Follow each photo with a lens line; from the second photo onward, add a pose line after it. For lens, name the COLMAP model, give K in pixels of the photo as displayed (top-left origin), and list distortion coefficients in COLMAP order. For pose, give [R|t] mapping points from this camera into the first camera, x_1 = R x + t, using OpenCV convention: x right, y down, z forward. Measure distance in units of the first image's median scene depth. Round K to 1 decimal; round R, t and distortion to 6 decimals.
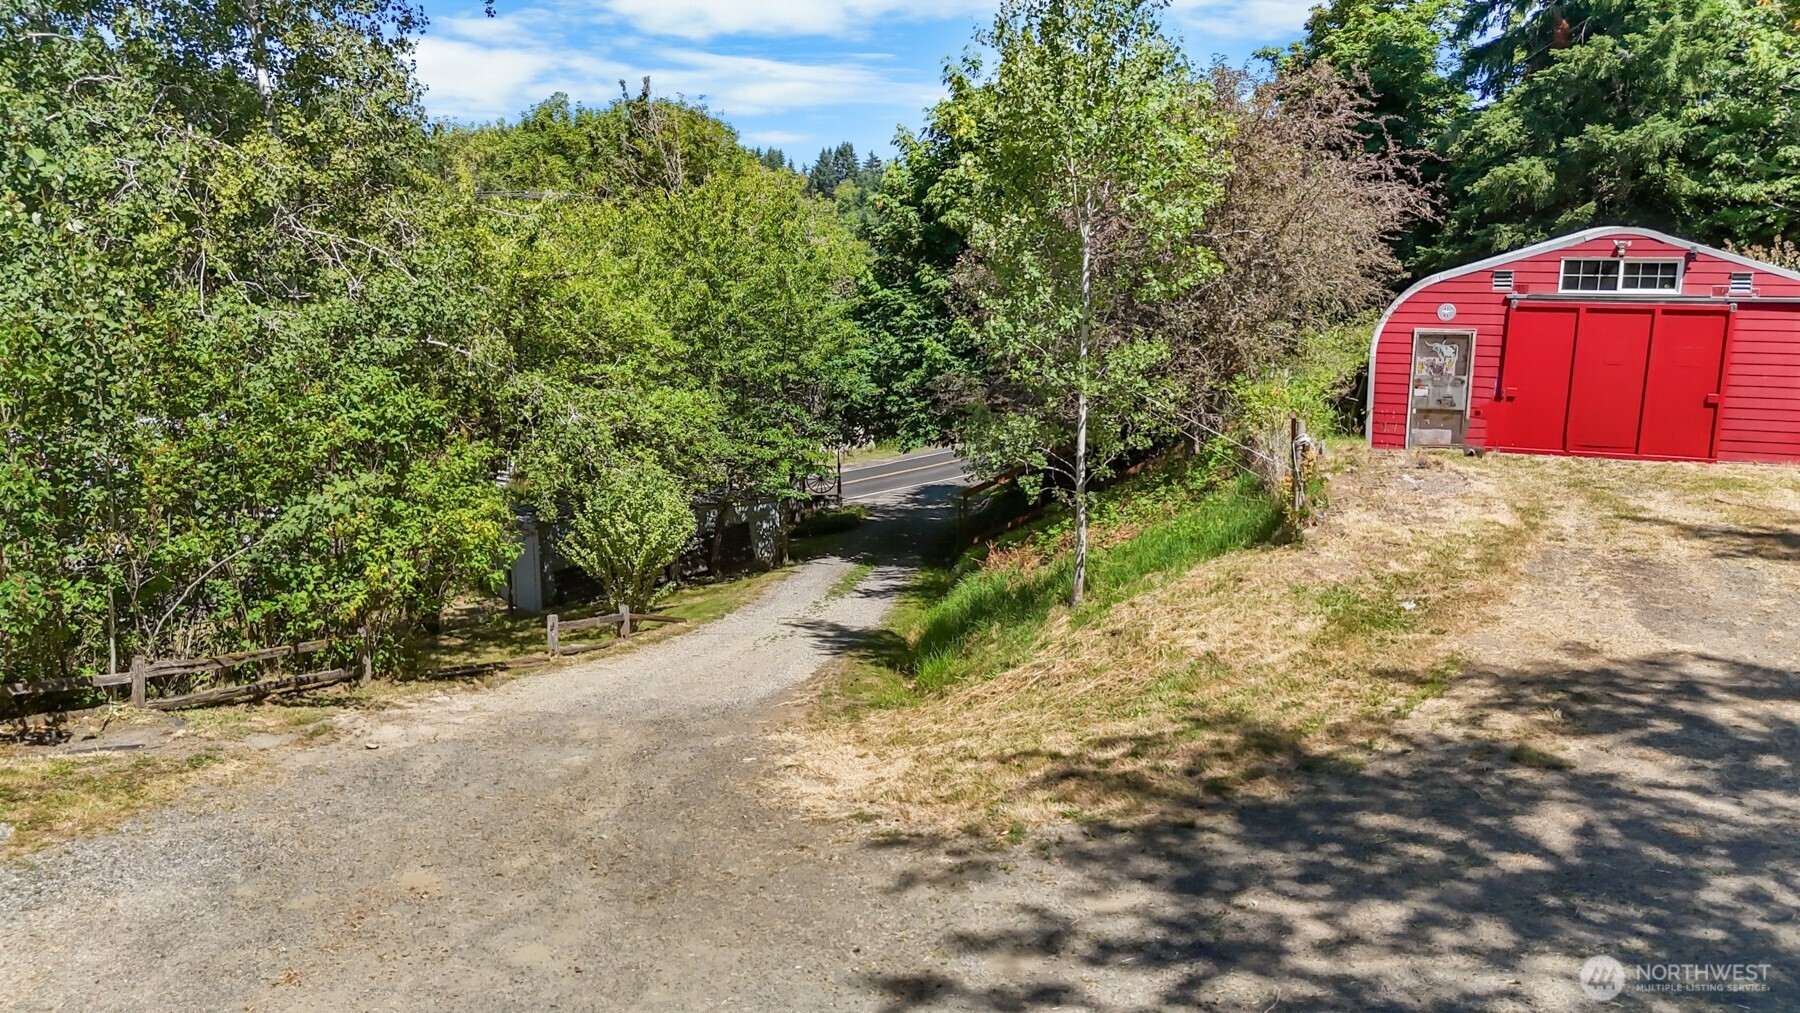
lens RADIAL K [[1357.9, 0, 903.7], [0, 1357.9, 512.7], [0, 0, 1]] dist [0.067383, -0.052164]
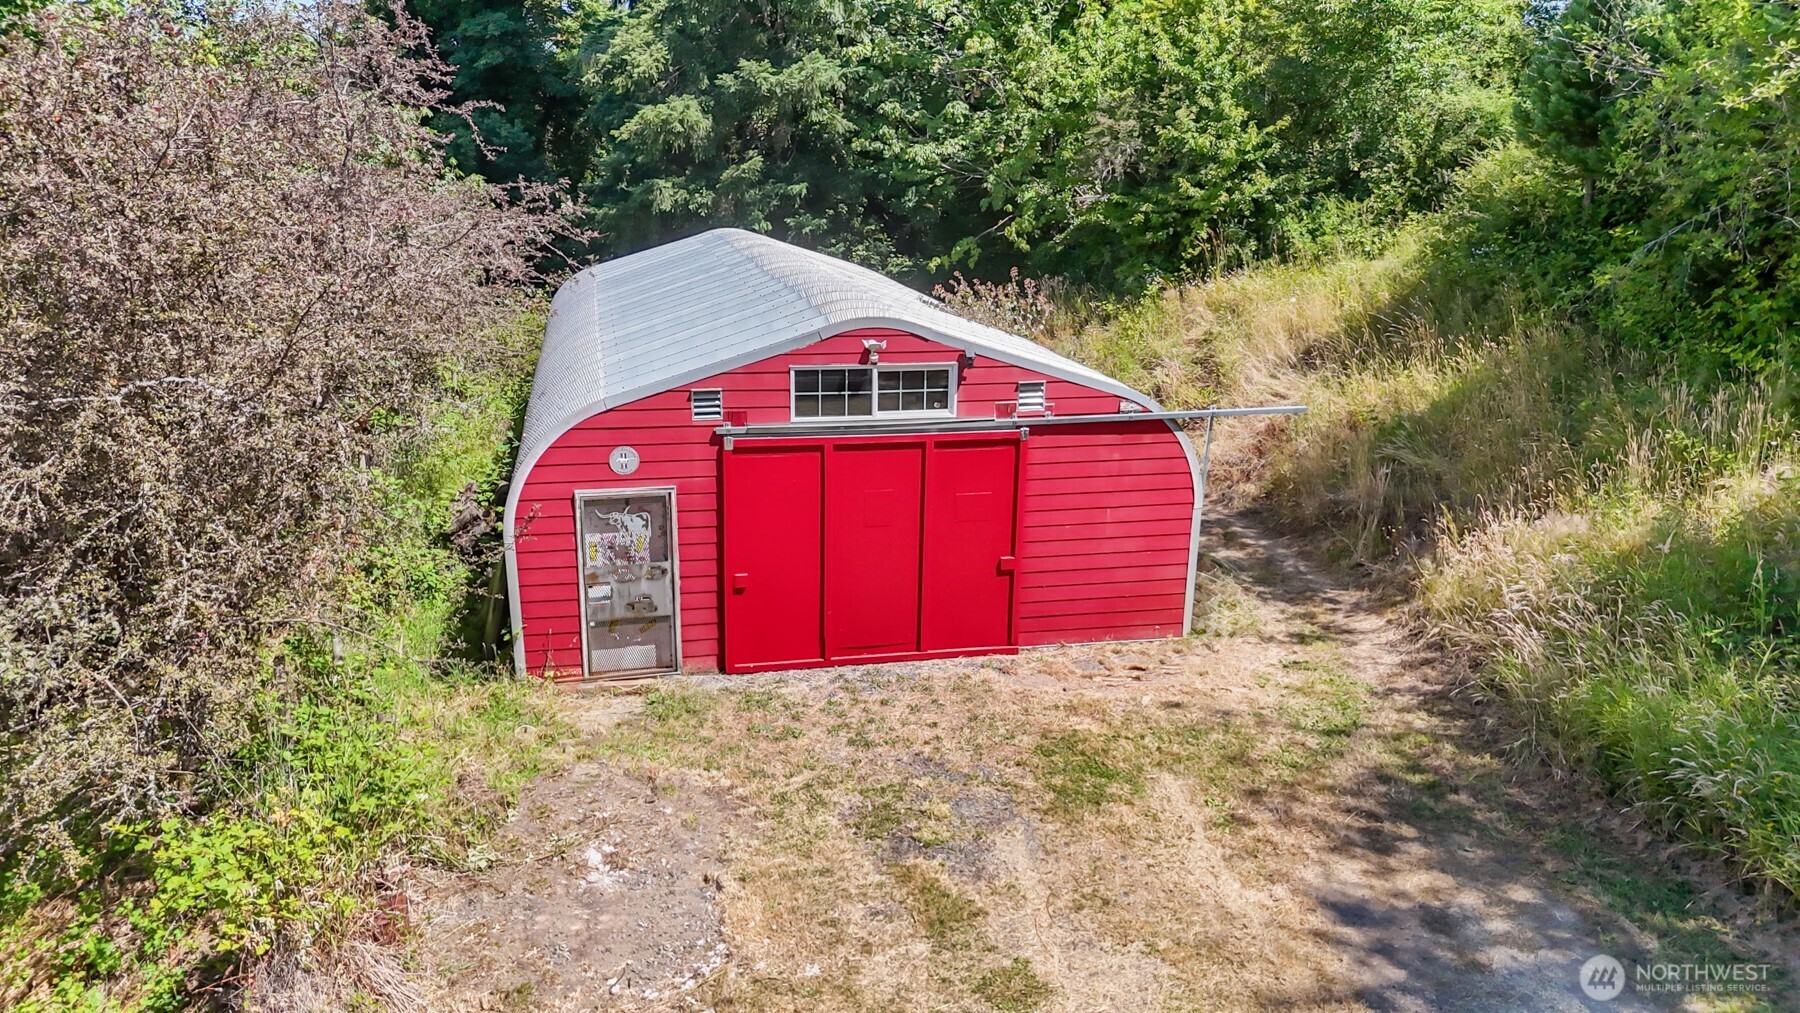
lens RADIAL K [[1357.9, 0, 904.4], [0, 1357.9, 501.3], [0, 0, 1]] dist [0.067383, -0.052164]
pose [[0.832307, -0.142179, 0.535770, 0.180009], [0.094668, 0.988805, 0.115337, -0.182769], [-0.546171, -0.045276, 0.836449, 0.444179]]
